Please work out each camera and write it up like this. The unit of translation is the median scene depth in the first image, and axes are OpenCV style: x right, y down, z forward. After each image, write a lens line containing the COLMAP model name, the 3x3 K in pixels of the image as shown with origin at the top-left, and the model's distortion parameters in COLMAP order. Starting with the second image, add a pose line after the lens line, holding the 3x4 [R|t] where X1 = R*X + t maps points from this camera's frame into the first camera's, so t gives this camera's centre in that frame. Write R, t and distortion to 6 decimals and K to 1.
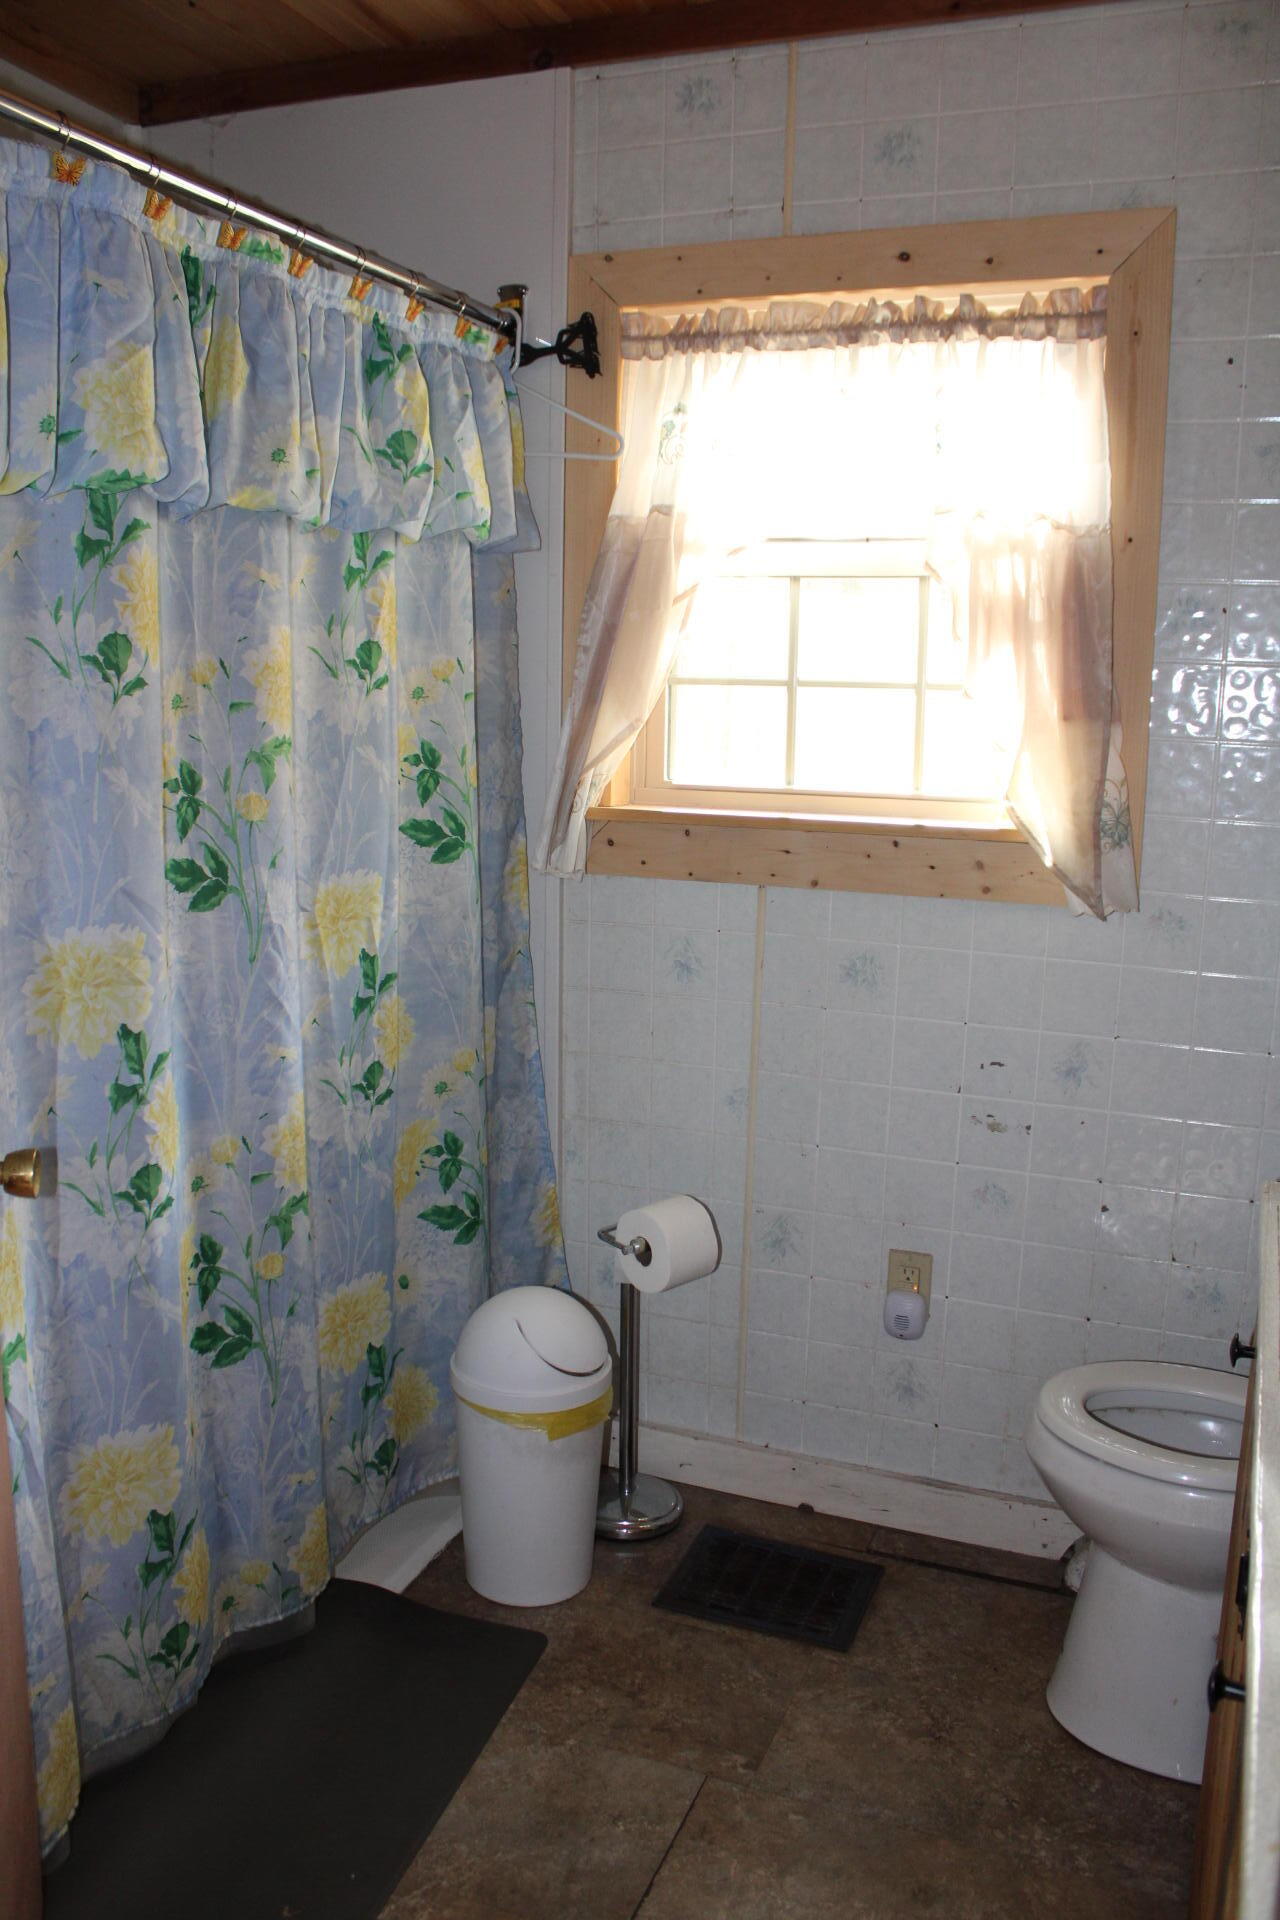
lens RADIAL K [[1606.6, 0, 636.2], [0, 1606.6, 971.4], [0, 0, 1]] dist [-0.163862, 0.153098]
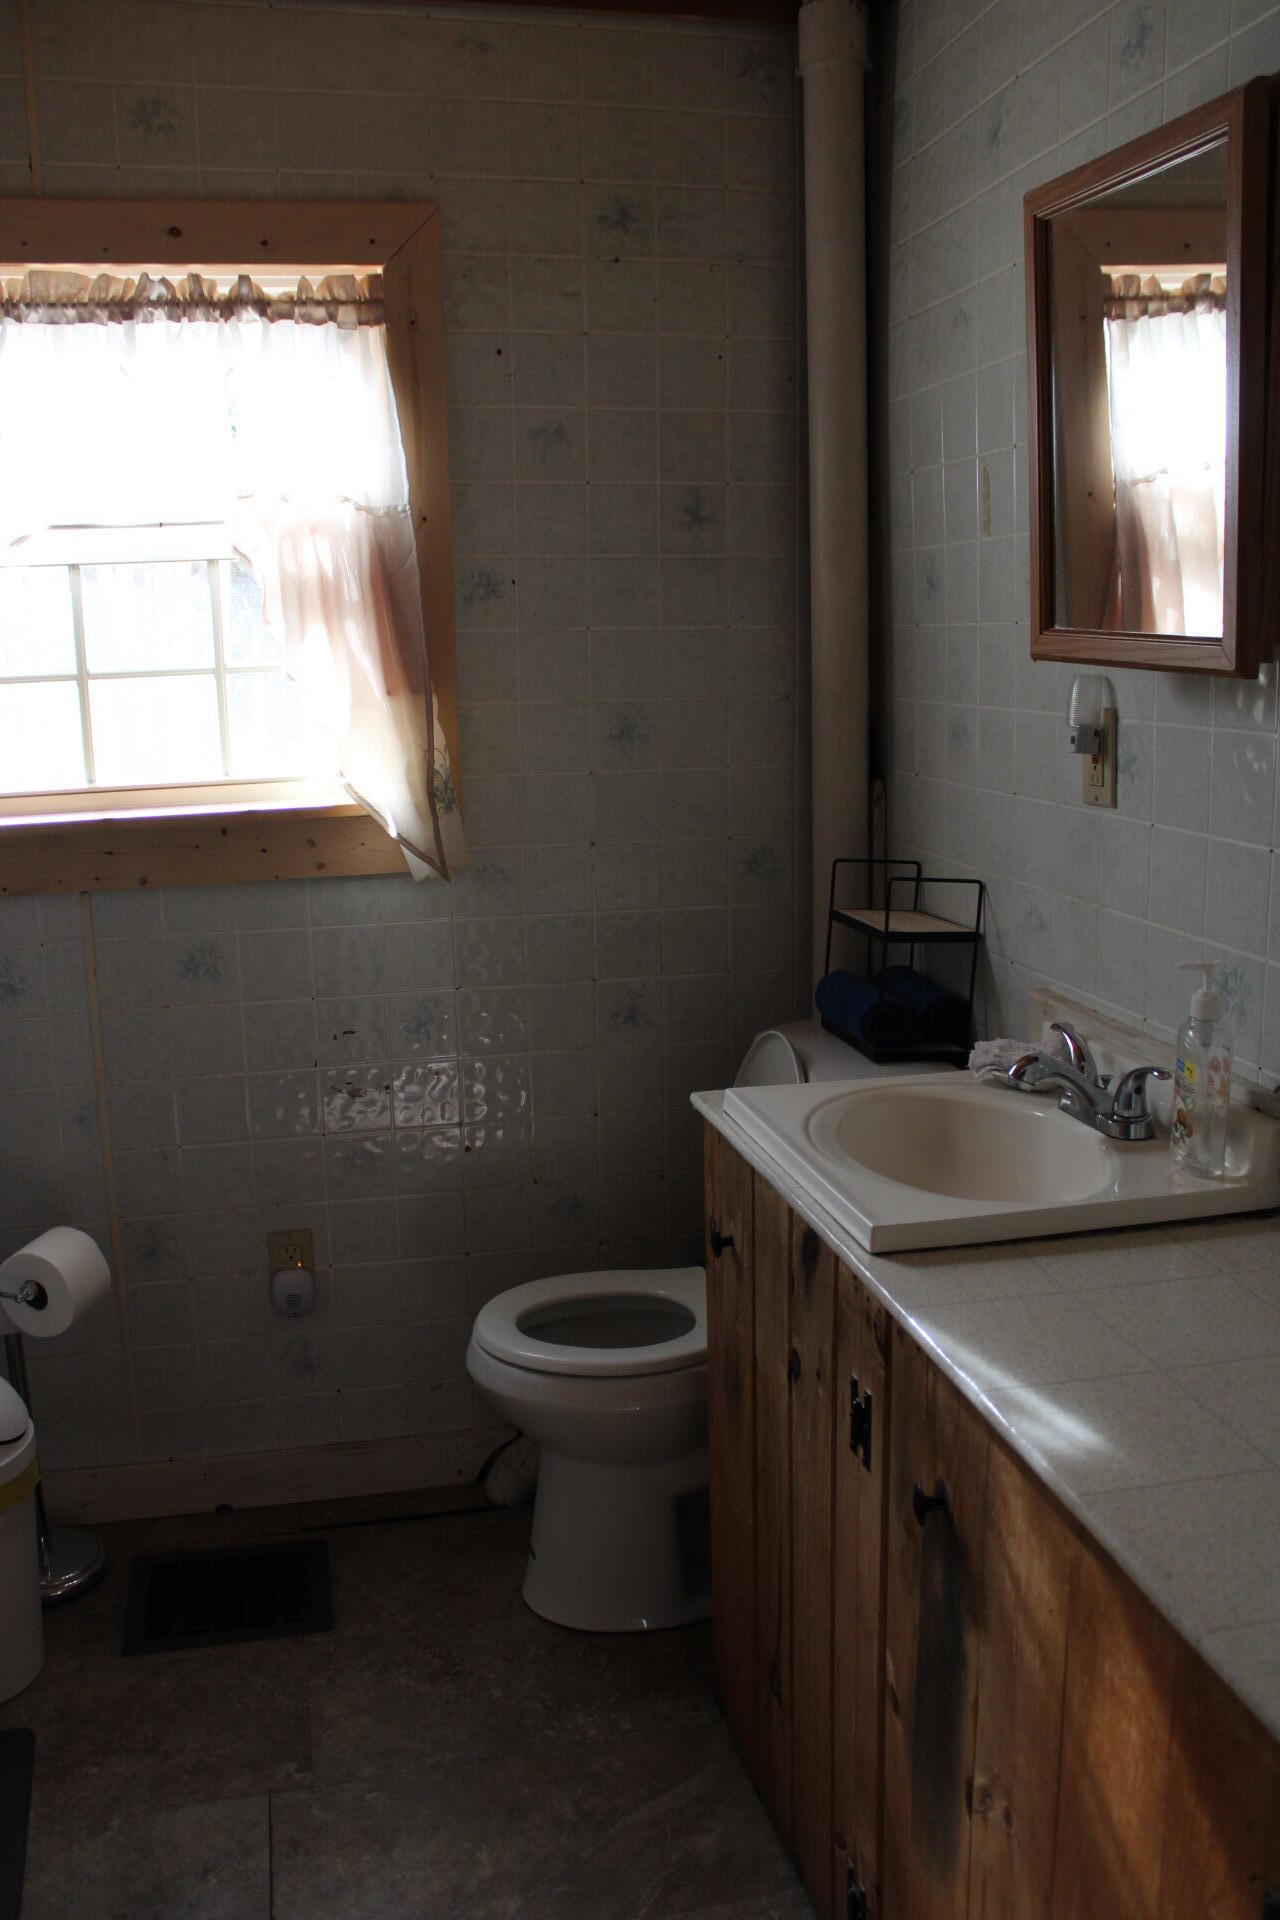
lens RADIAL K [[1606.6, 0, 636.2], [0, 1606.6, 971.4], [0, 0, 1]] dist [-0.163862, 0.153098]
pose [[0.822354, -0.156777, 0.546951, -0.193158], [0.138620, 0.987529, 0.074645, -0.034736], [-0.551832, 0.014434, 0.833830, 0.040736]]
